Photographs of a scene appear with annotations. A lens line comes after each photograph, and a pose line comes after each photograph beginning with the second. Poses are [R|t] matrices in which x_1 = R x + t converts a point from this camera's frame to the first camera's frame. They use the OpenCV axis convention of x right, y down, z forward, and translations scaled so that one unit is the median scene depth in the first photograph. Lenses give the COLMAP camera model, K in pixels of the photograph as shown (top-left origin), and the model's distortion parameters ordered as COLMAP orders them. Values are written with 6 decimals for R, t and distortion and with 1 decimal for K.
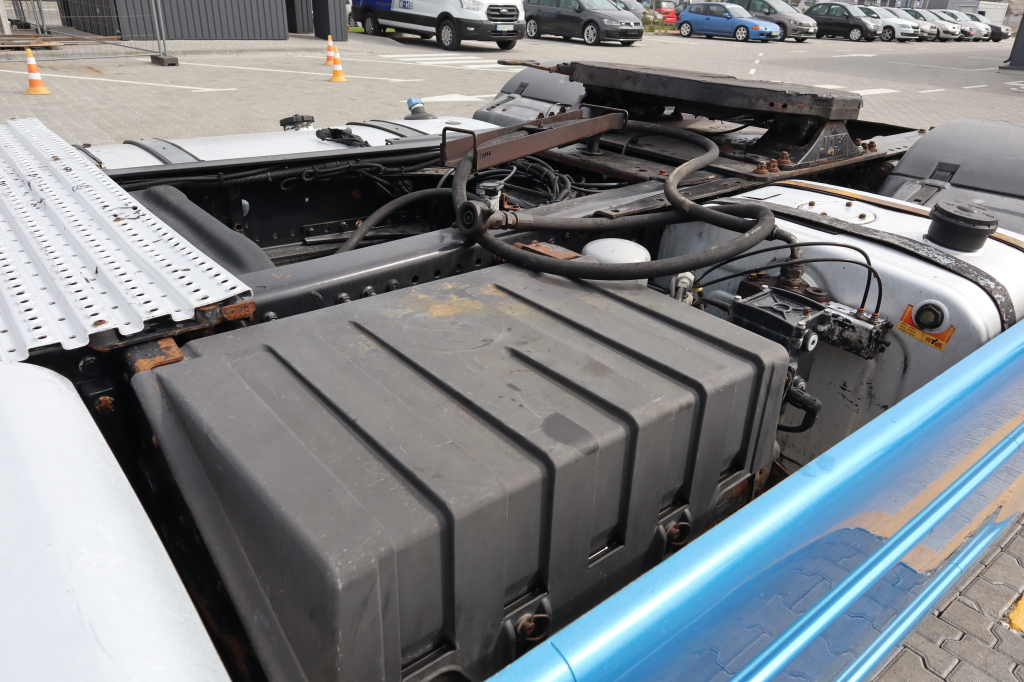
lens RADIAL K [[714.5, 0, 512.0], [0, 714.5, 341.0], [0, 0, 1]] dist [-0.004220, -0.000673]
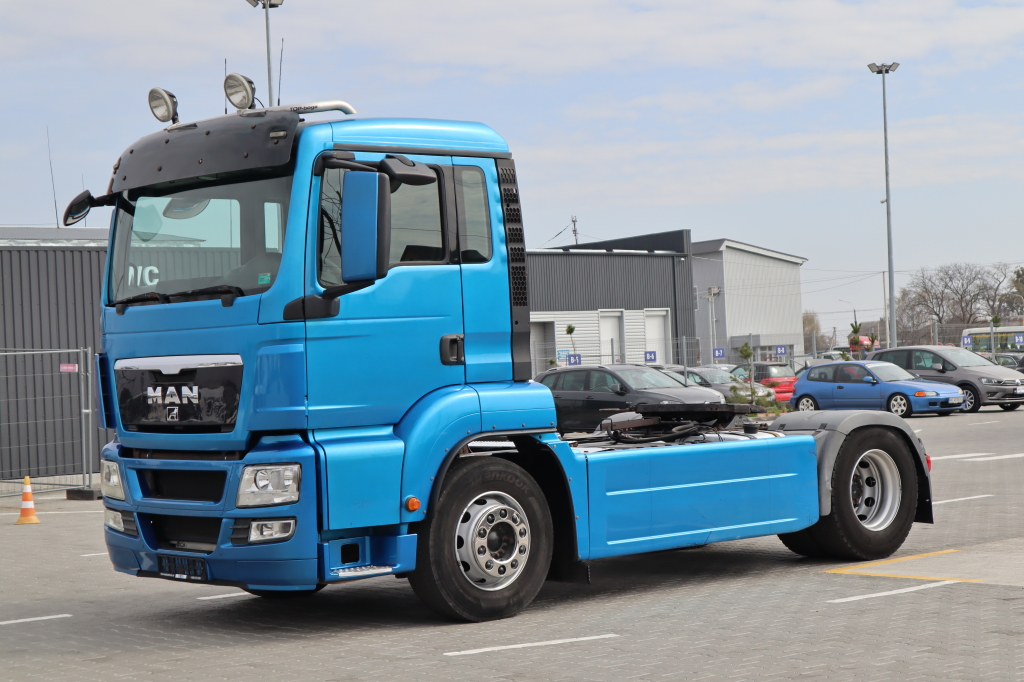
lens RADIAL K [[1999.6, 0, 512.0], [0, 1999.6, 341.0], [0, 0, 1]] dist [-0.050269, -0.174273]
pose [[0.995895, -0.081884, 0.038580, -0.052939], [0.090481, 0.888512, -0.449844, 0.224161], [0.002557, 0.451488, 0.892274, -0.473454]]
